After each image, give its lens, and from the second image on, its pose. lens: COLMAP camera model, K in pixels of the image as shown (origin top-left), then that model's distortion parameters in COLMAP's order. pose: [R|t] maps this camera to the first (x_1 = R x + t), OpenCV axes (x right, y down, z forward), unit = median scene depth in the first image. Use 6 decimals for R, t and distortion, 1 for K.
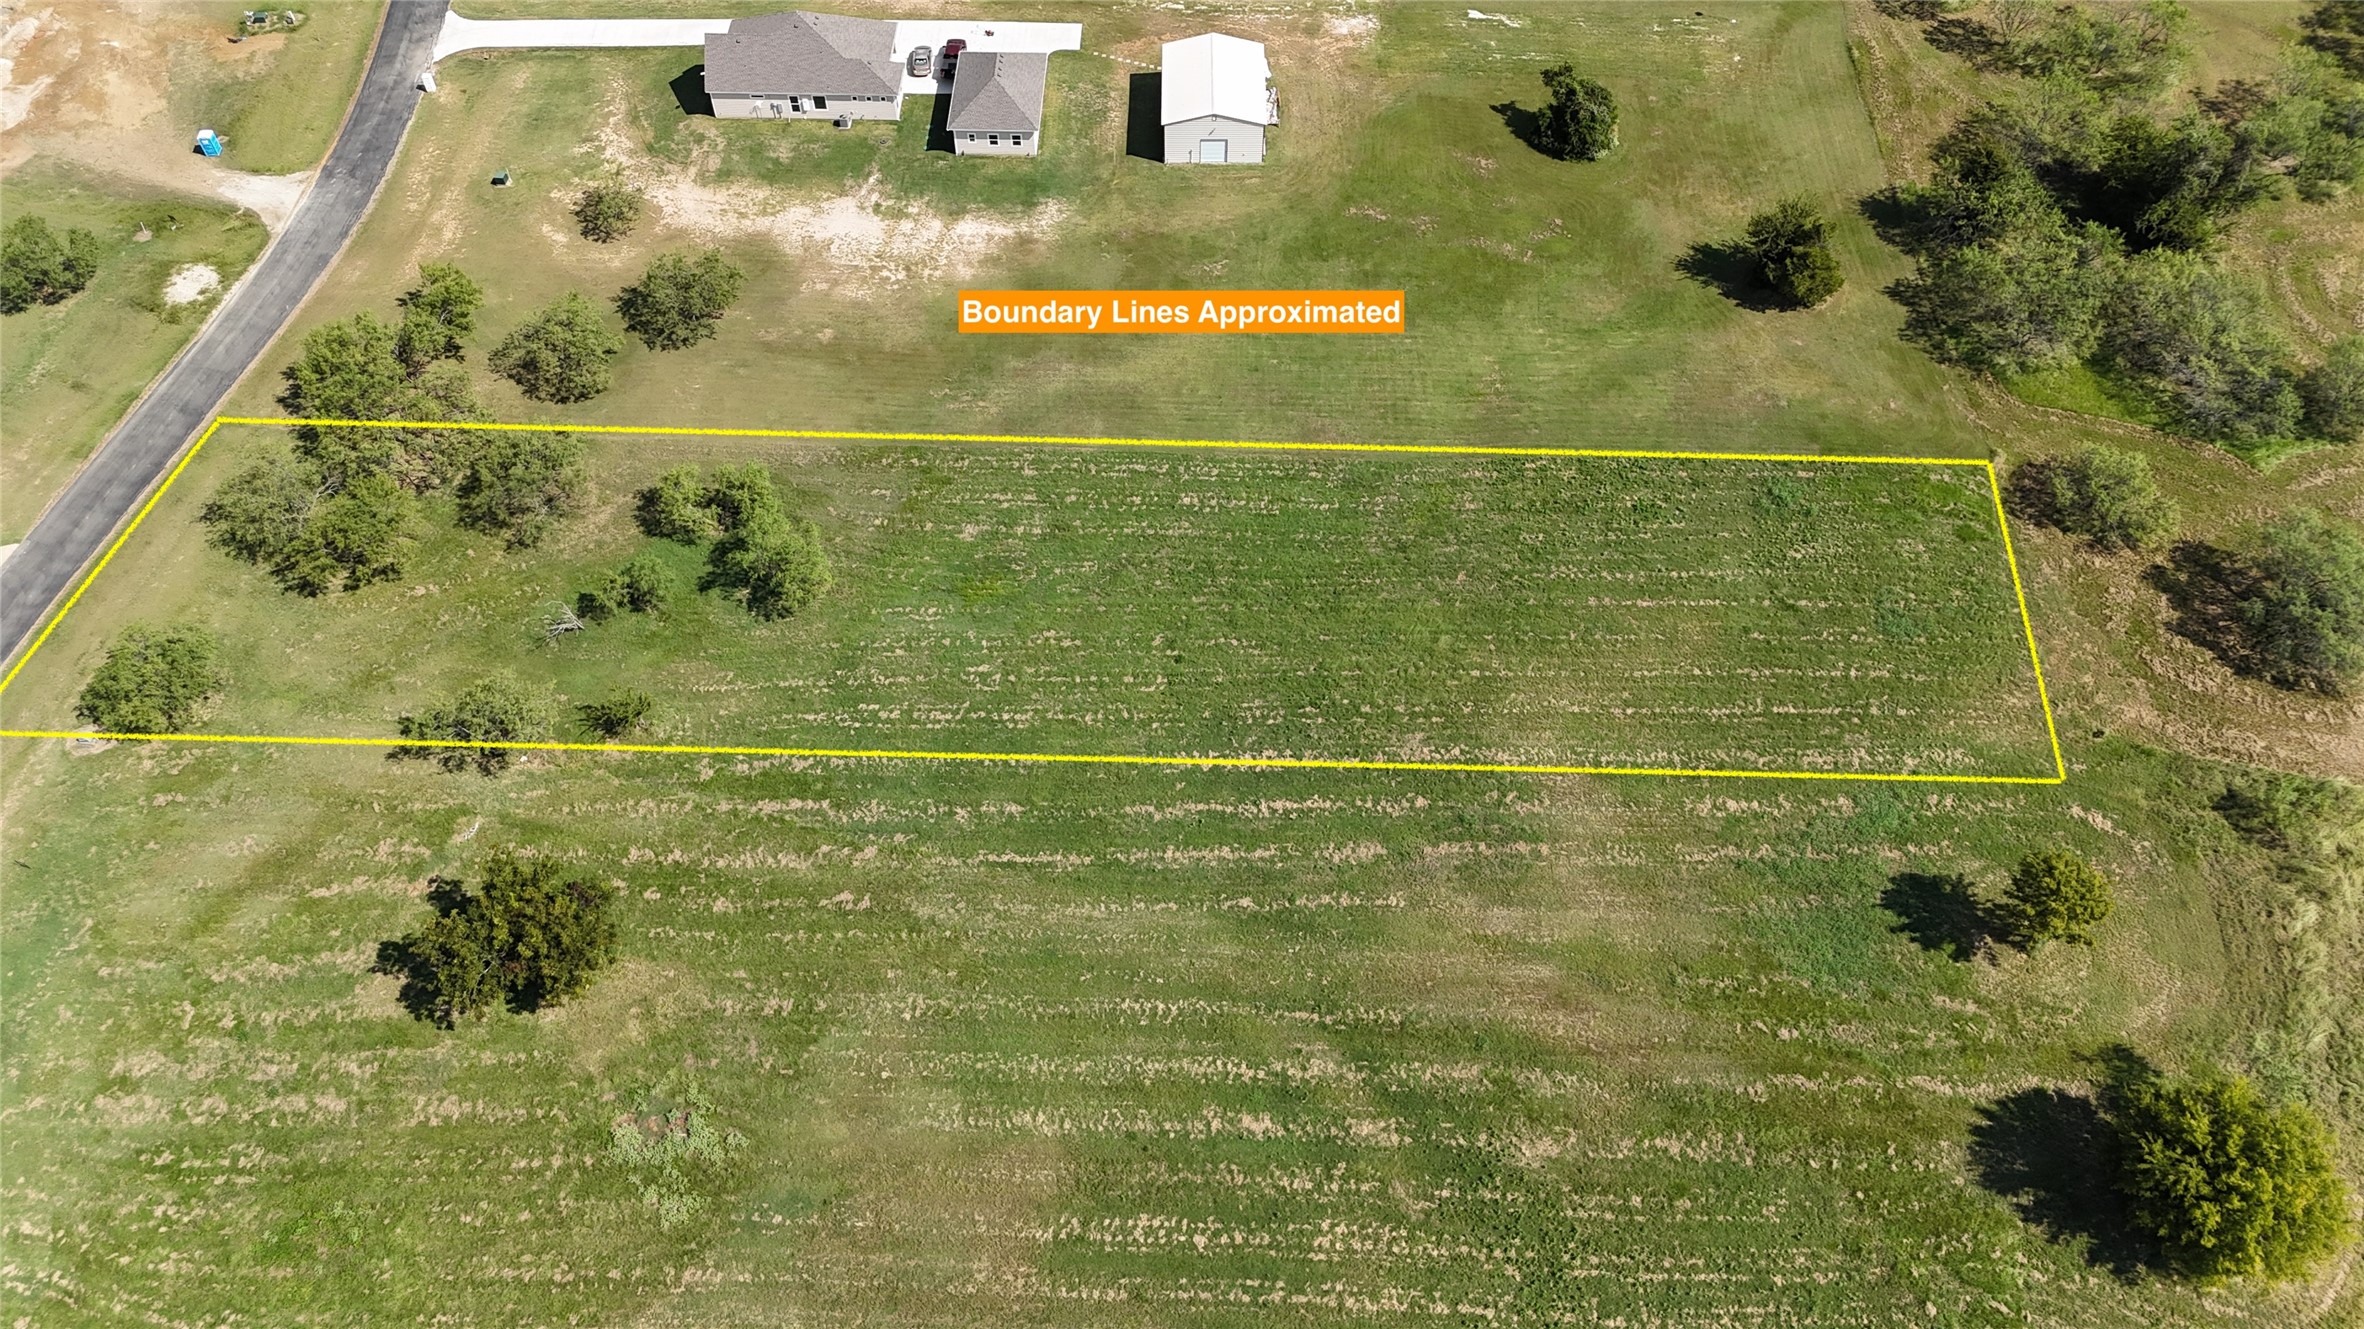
lens RADIAL K [[1698.9, 0, 1178.8], [0, 1698.9, 711.5], [0, 0, 1]] dist [0.068184, -0.056152]
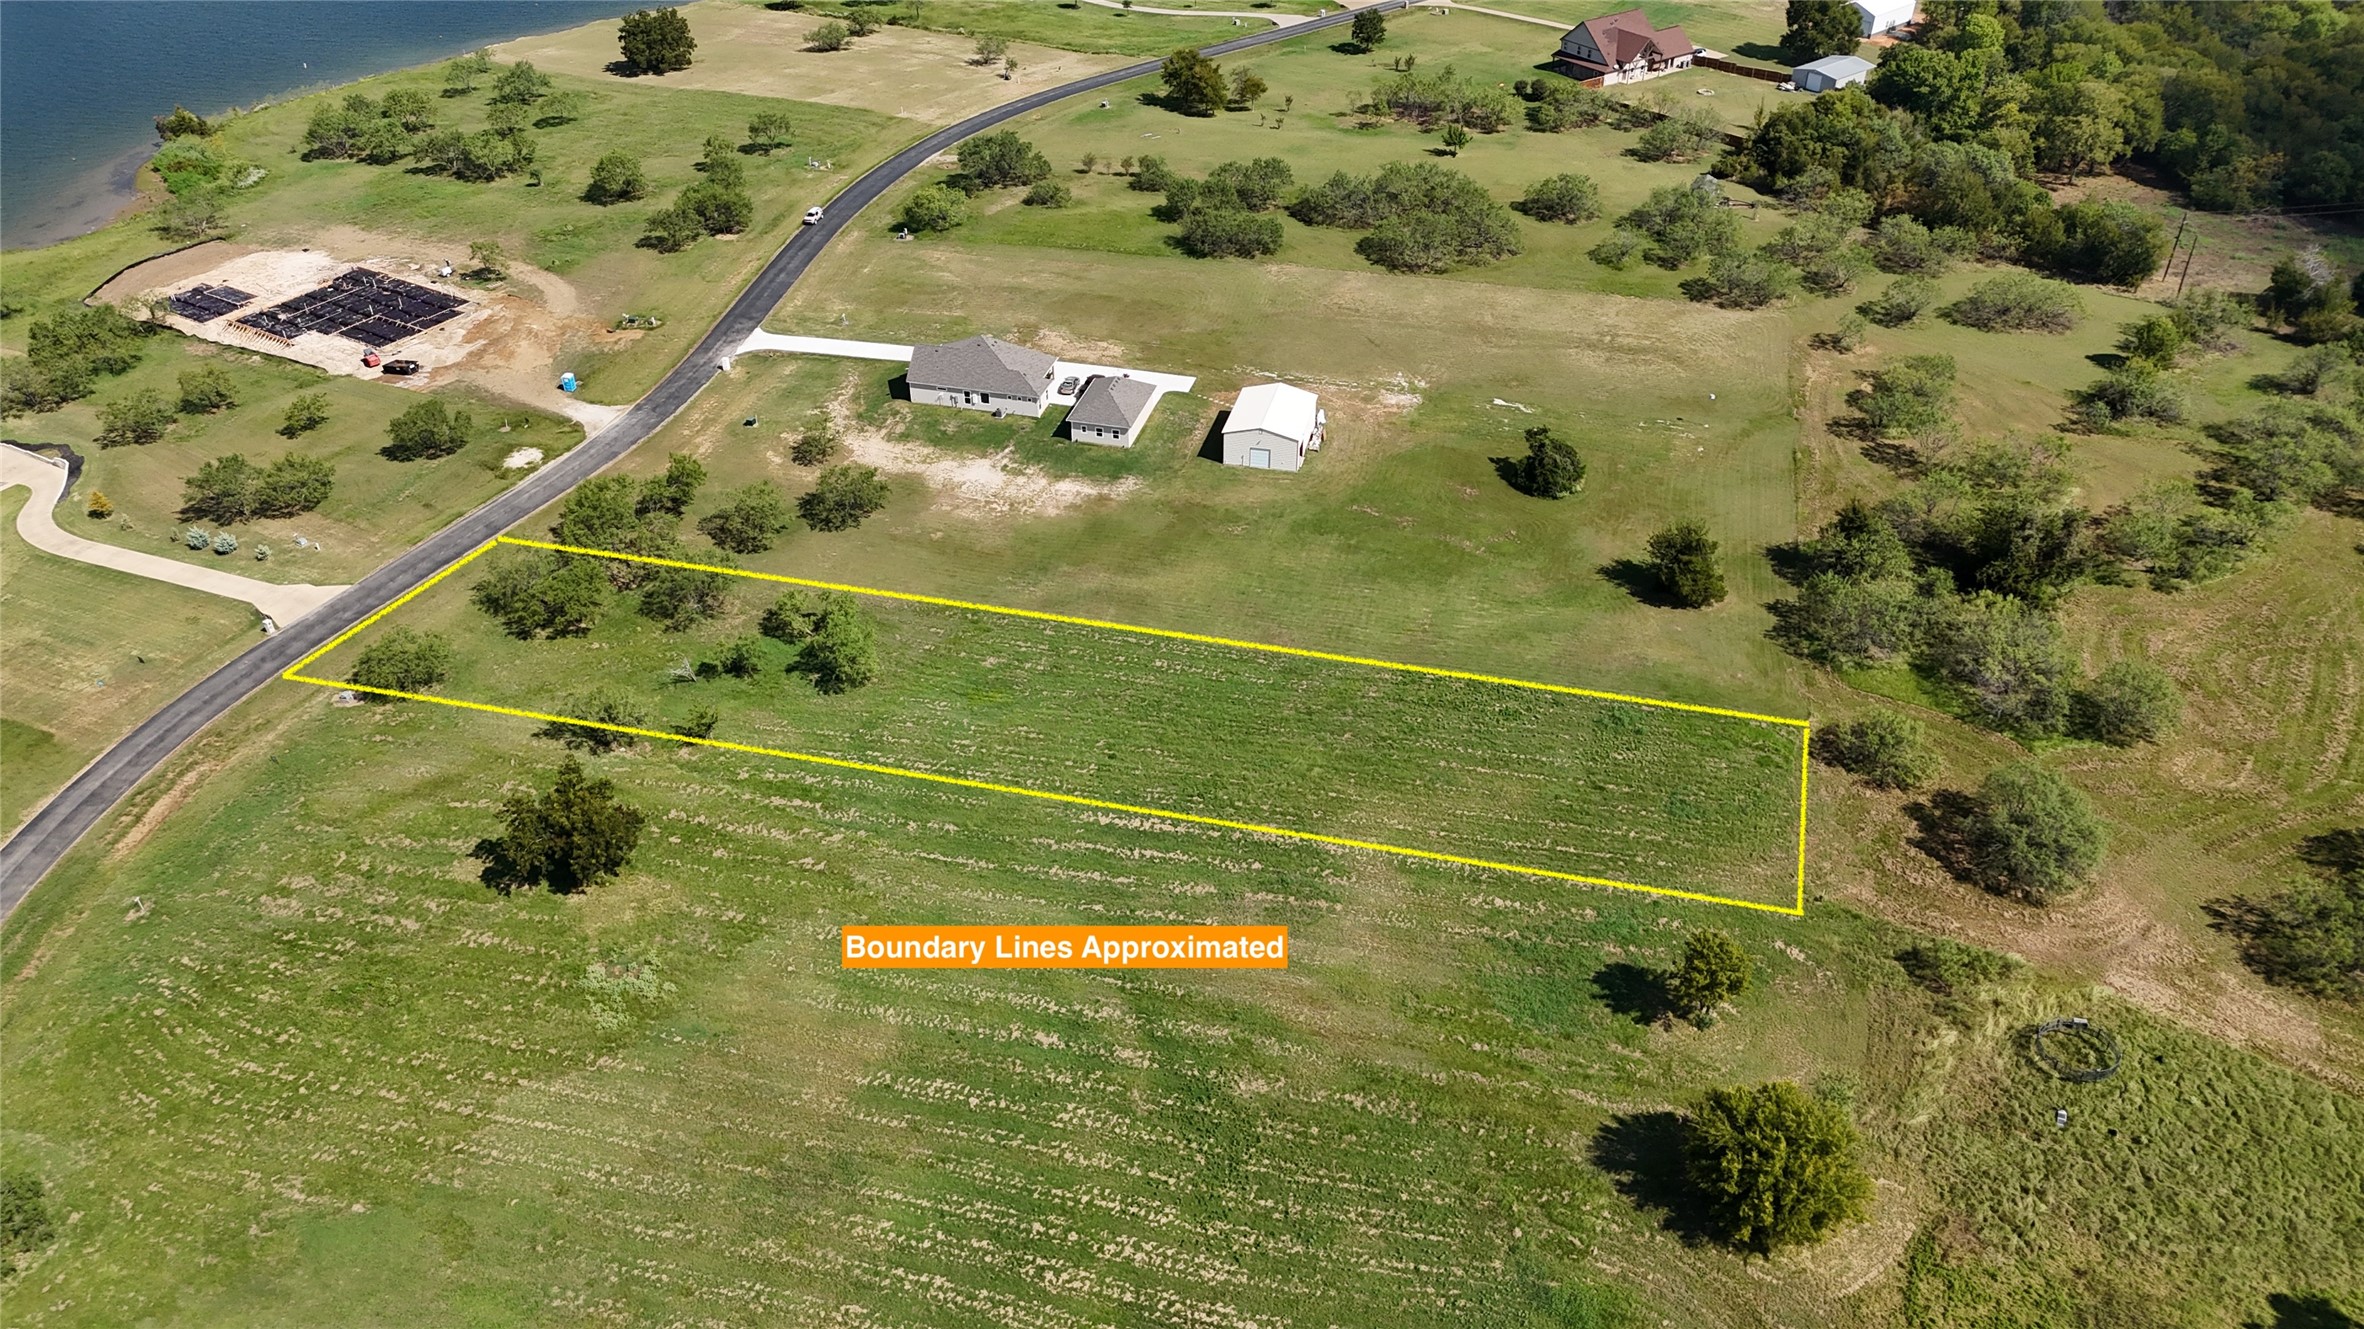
lens RADIAL K [[1698.9, 0, 1178.8], [0, 1698.9, 711.5], [0, 0, 1]] dist [0.068184, -0.056152]
pose [[0.972800, 0.134265, -0.188766, 0.310163], [-0.184512, 0.941807, -0.280990, 0.311405], [0.140054, 0.308177, 0.940963, -0.231083]]
